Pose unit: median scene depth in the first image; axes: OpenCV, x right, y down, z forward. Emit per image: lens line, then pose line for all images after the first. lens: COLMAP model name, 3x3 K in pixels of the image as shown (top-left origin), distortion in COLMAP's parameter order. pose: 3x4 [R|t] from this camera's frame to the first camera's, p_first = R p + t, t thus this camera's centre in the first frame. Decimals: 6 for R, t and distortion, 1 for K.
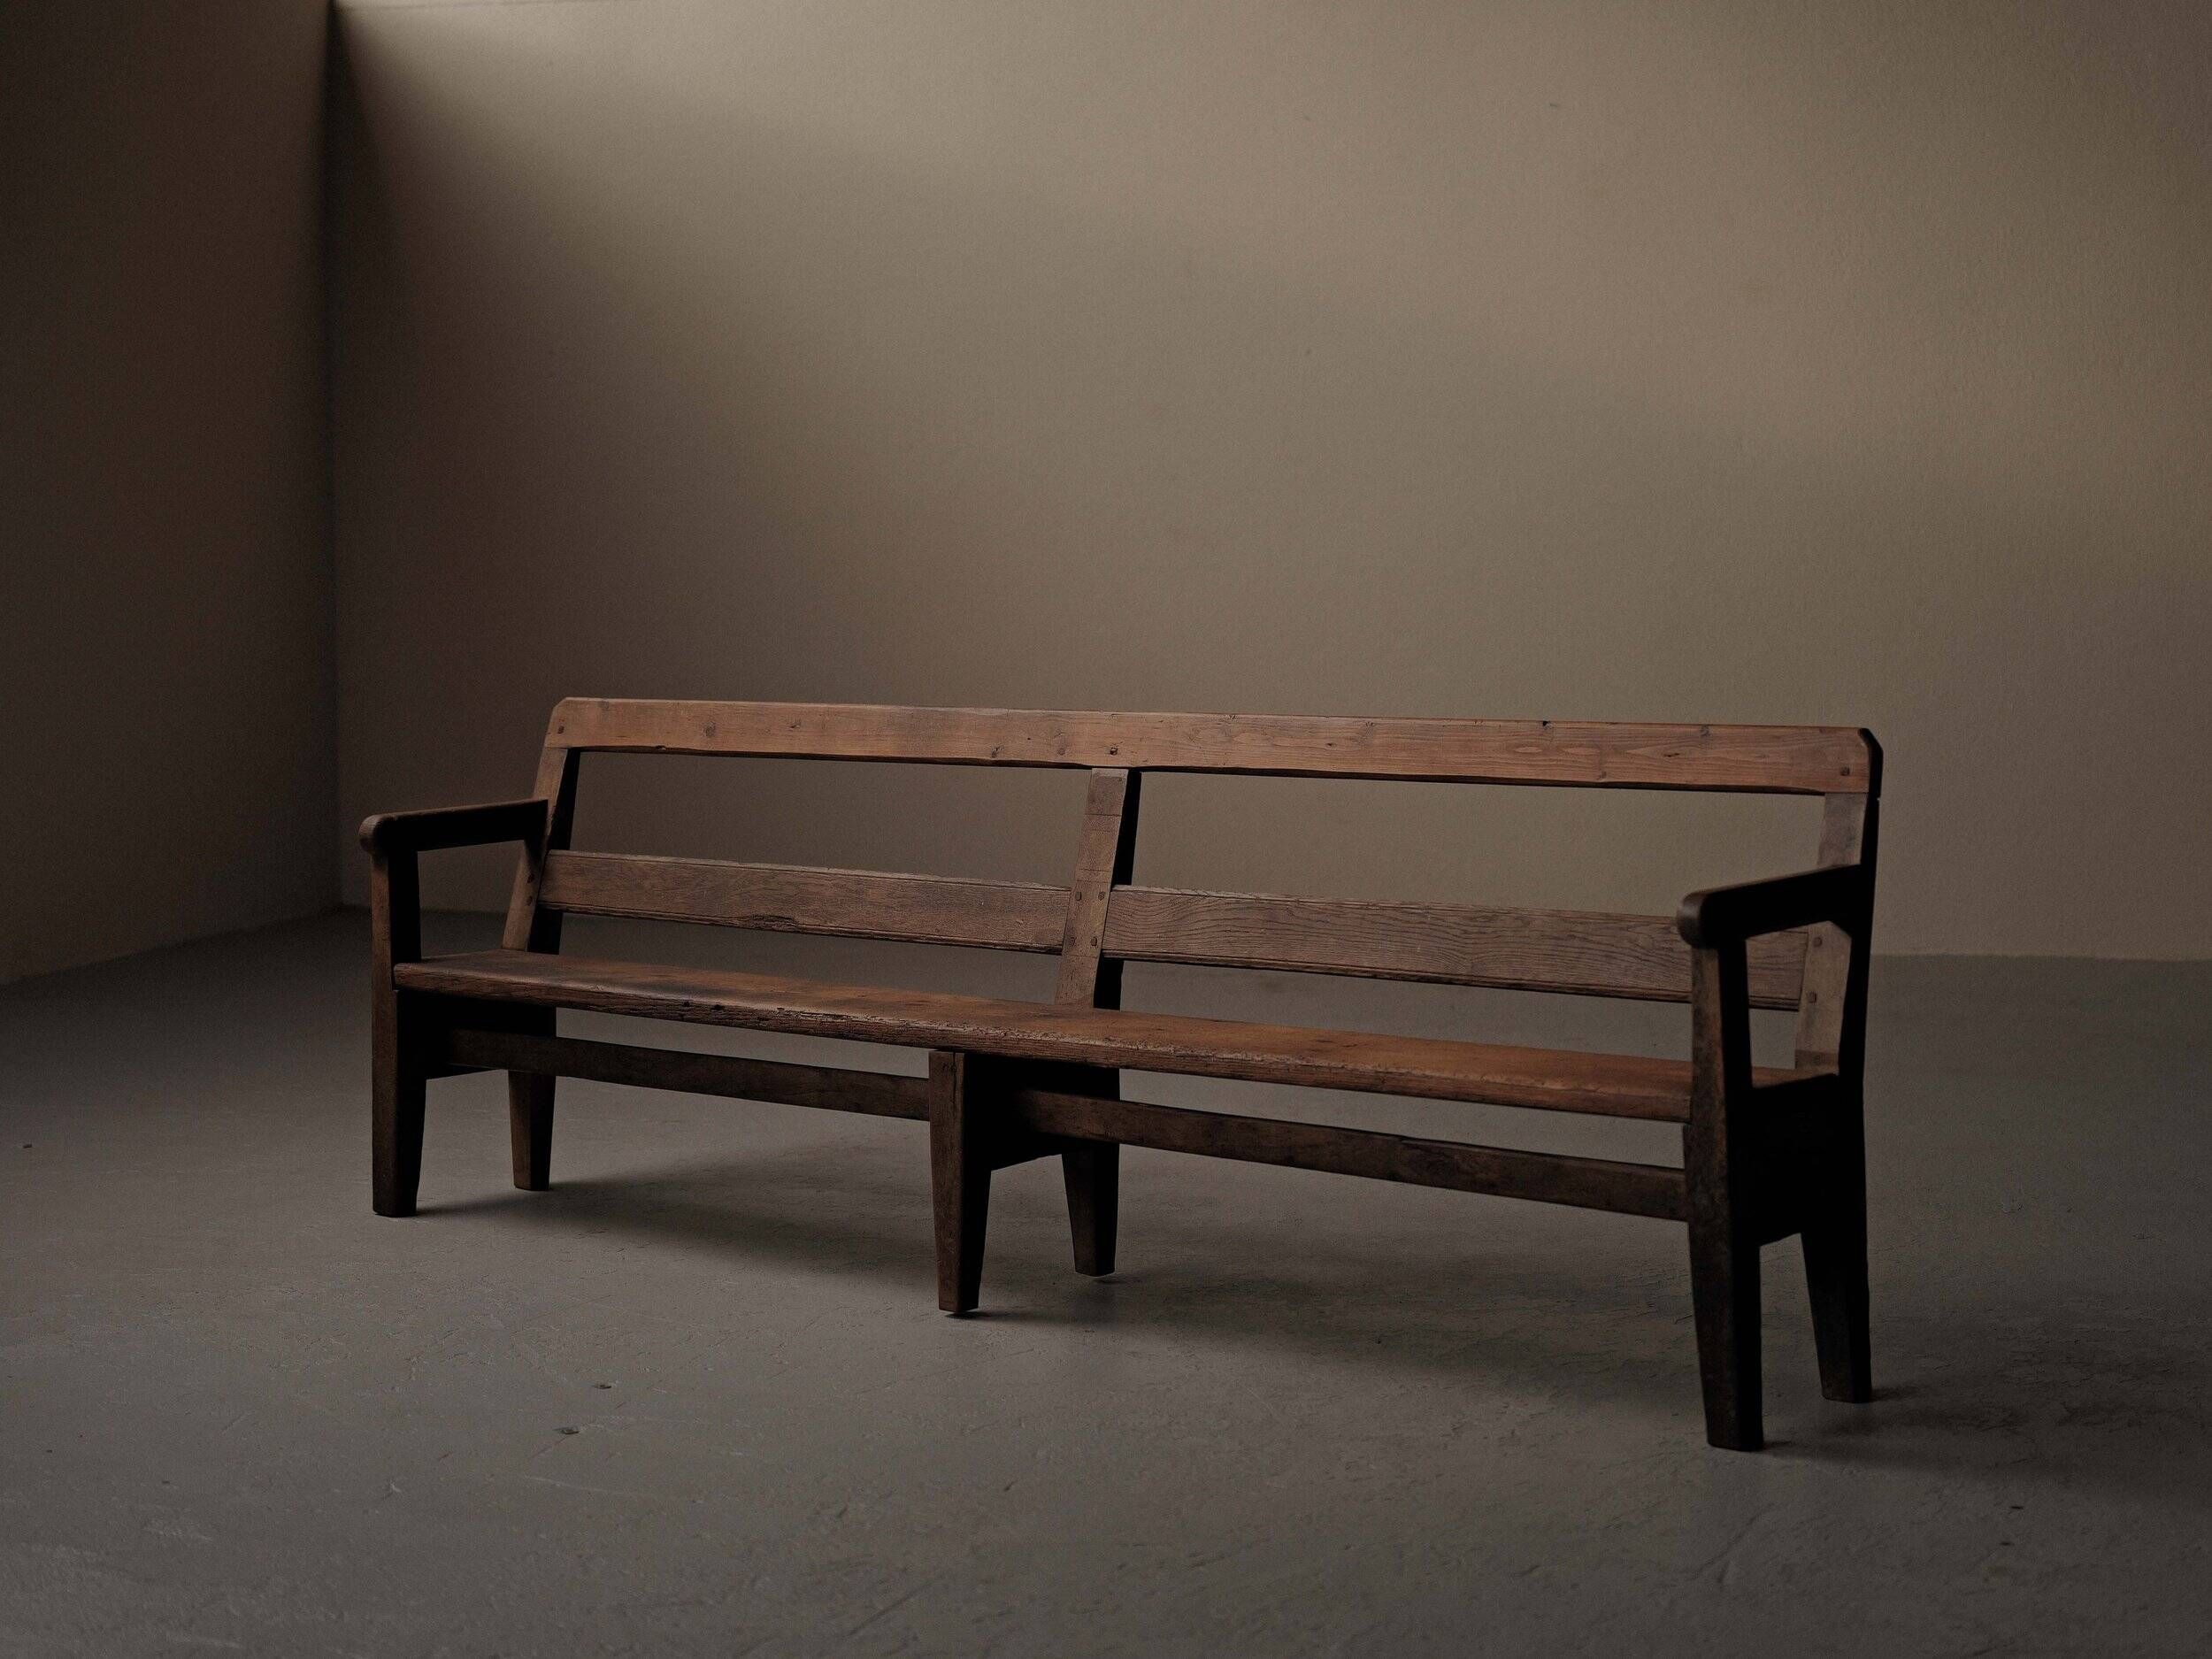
lens RADIAL K [[4570.0, 0, 1106.0], [0, 4570.0, 829.5], [0, 0, 1]] dist [-0.099918, 0.068168]
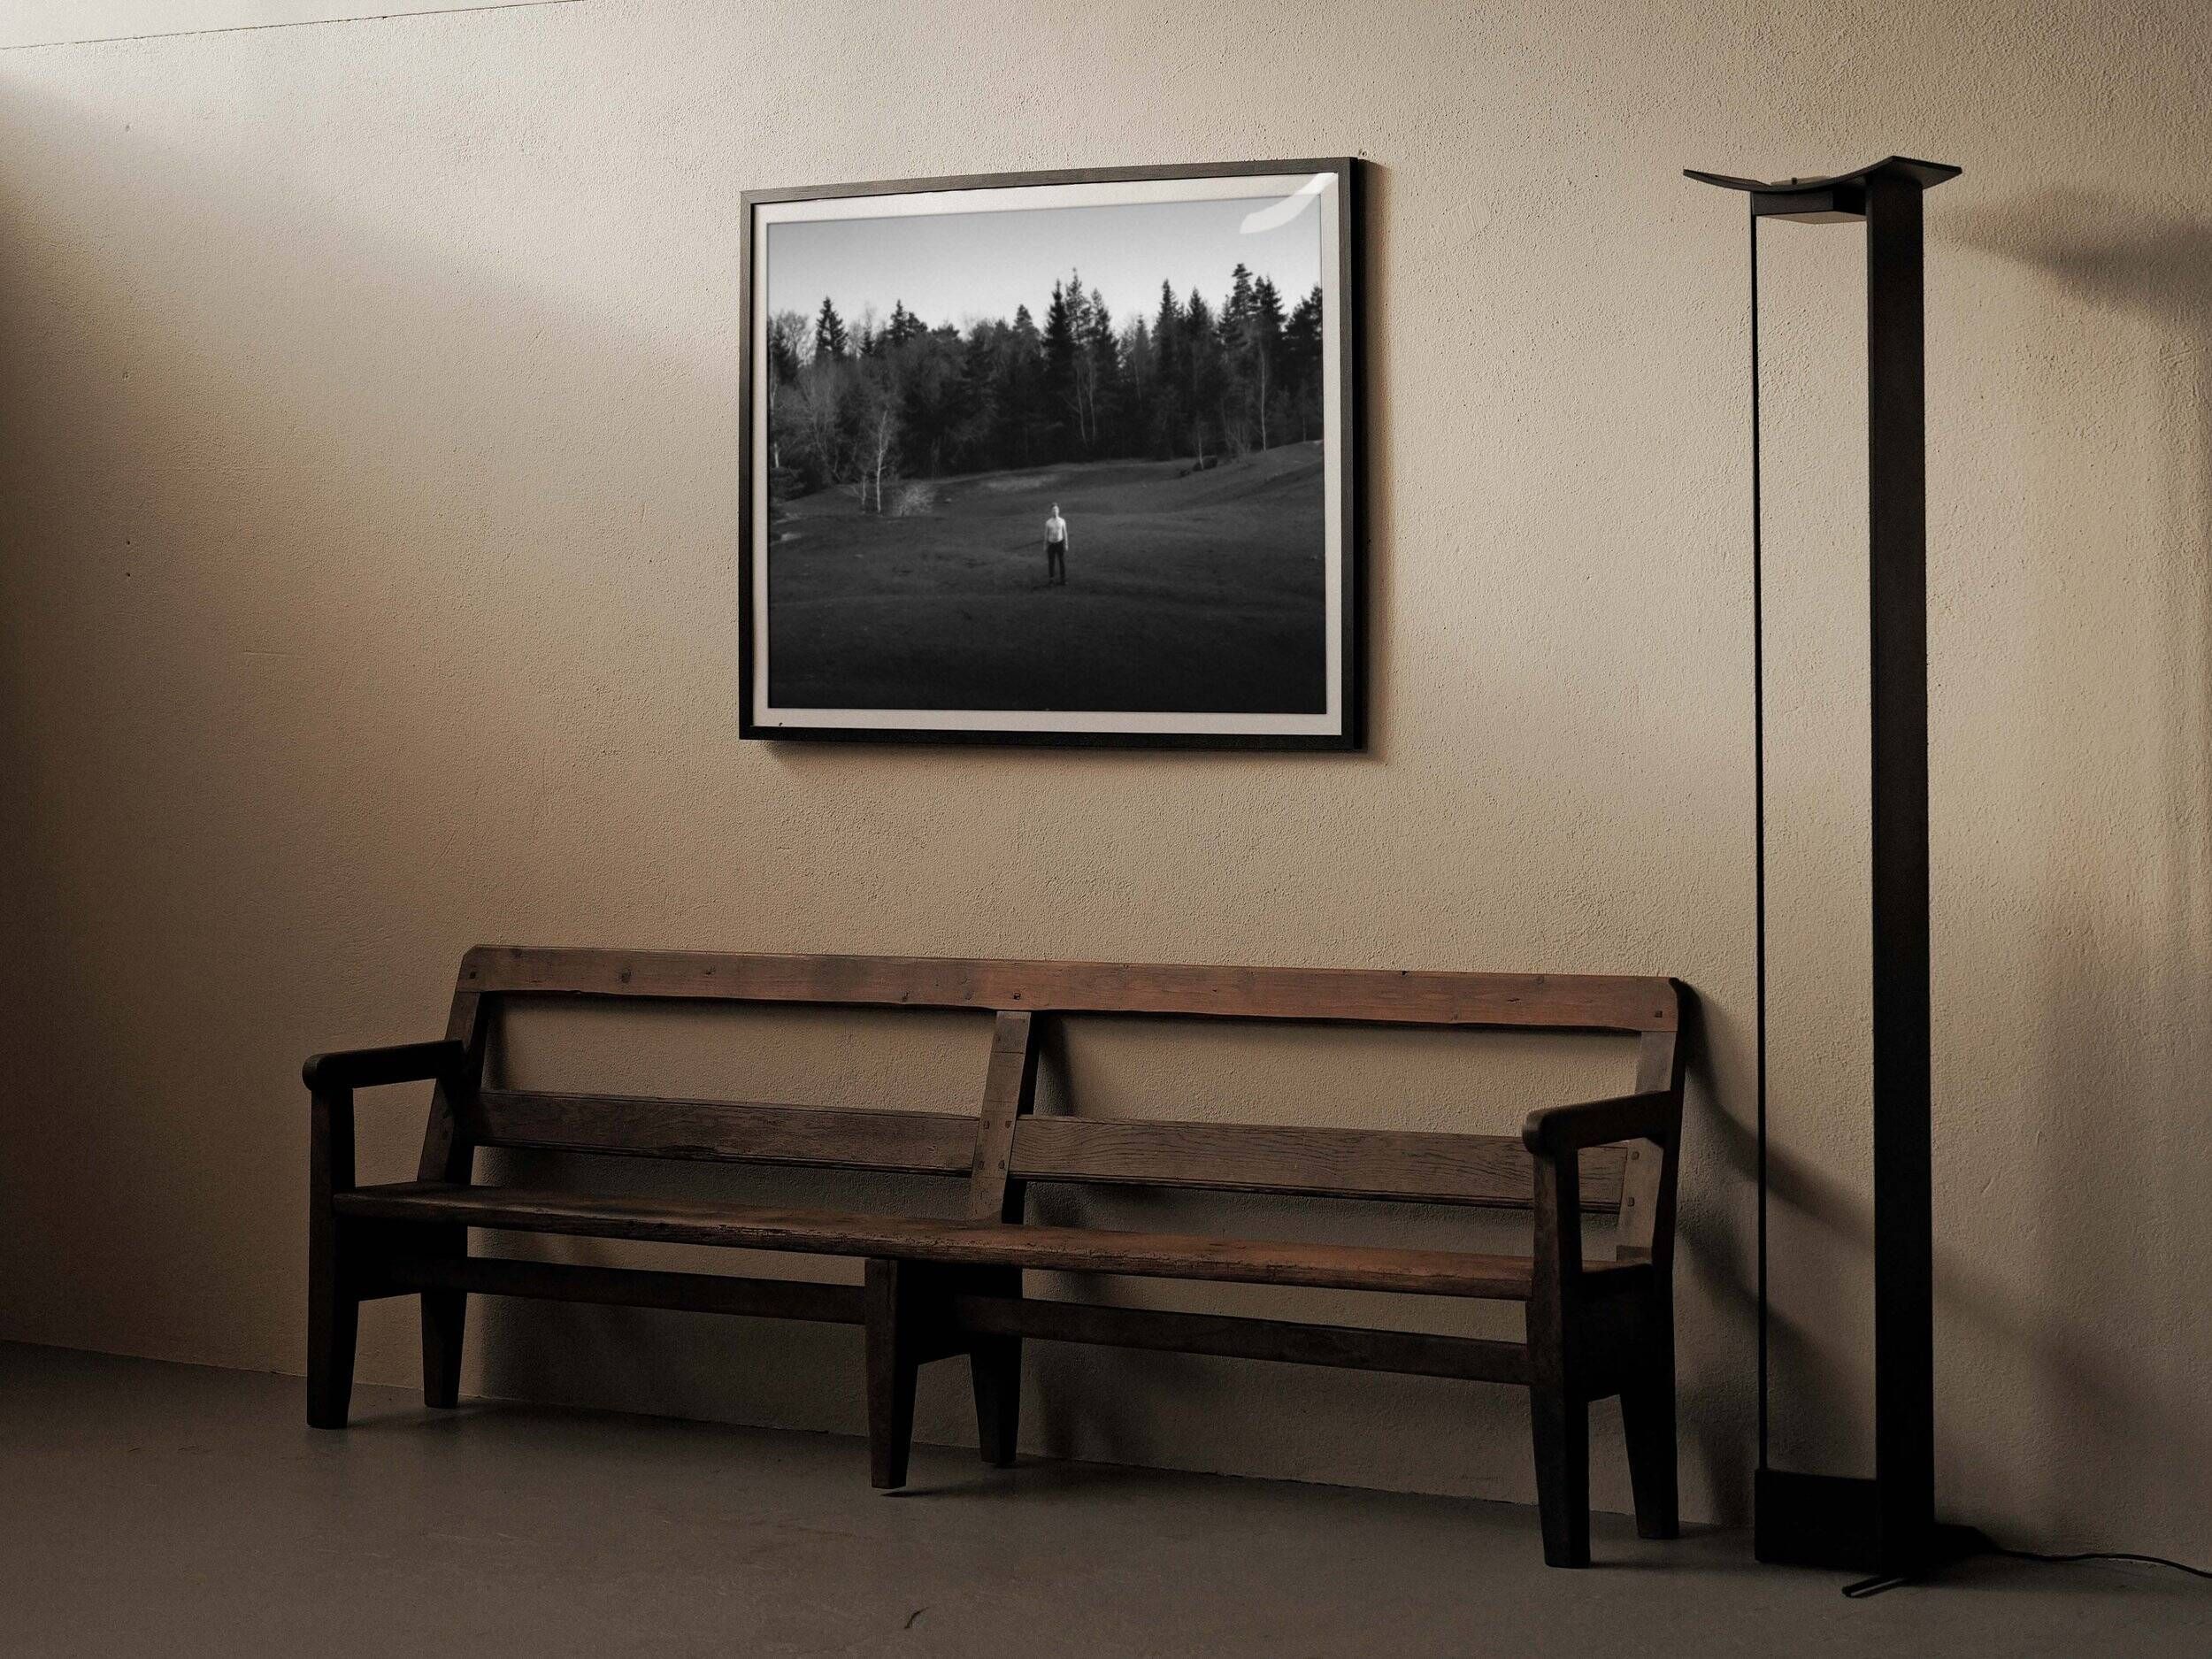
lens RADIAL K [[4570.0, 0, 1106.0], [0, 4570.0, 829.5], [0, 0, 1]] dist [-0.099918, 0.068168]
pose [[0.999331, -0.000423, 0.036568, -0.020338], [0.002348, 0.998612, -0.052612, 0.001368], [-0.036495, 0.052662, 0.997945, -0.148572]]
